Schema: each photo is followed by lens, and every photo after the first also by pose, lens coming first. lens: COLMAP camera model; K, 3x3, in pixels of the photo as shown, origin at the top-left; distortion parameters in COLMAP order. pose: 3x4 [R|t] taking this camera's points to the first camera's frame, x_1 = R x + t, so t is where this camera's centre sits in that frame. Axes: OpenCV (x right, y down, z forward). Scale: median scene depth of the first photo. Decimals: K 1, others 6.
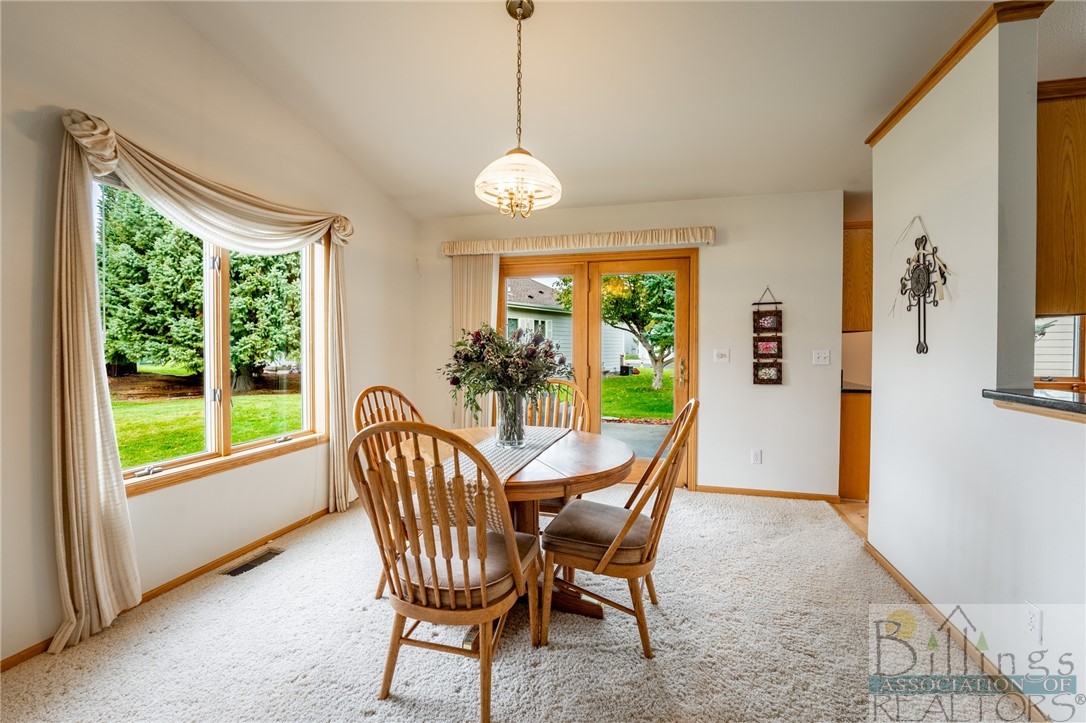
lens RADIAL K [[456.6, 0, 553.4], [0, 456.6, 358.0], [0, 0, 1]] dist [-0.027743, 0.002167]
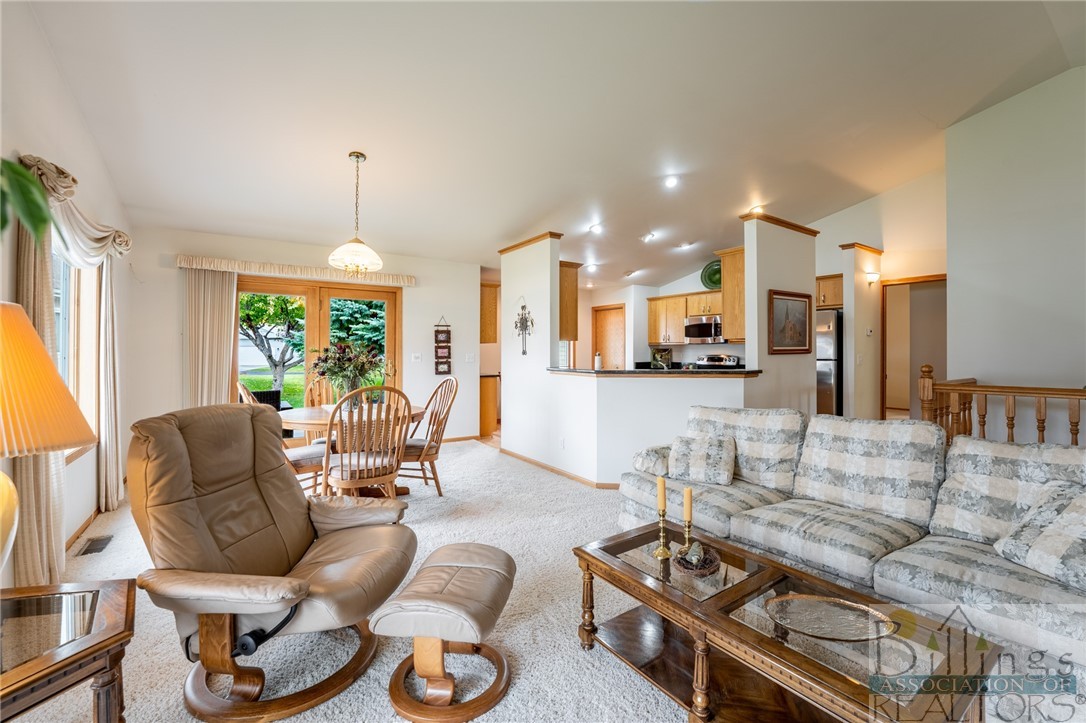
lens RADIAL K [[456.6, 0, 563.1], [0, 456.6, 349.6], [0, 0, 1]] dist [-0.027743, 0.002167]
pose [[0.652181, 0.001769, 0.758061, -0.506488], [0.017667, 0.999690, -0.017532, 0.004003], [-0.757857, 0.024827, 0.651948, -0.420575]]
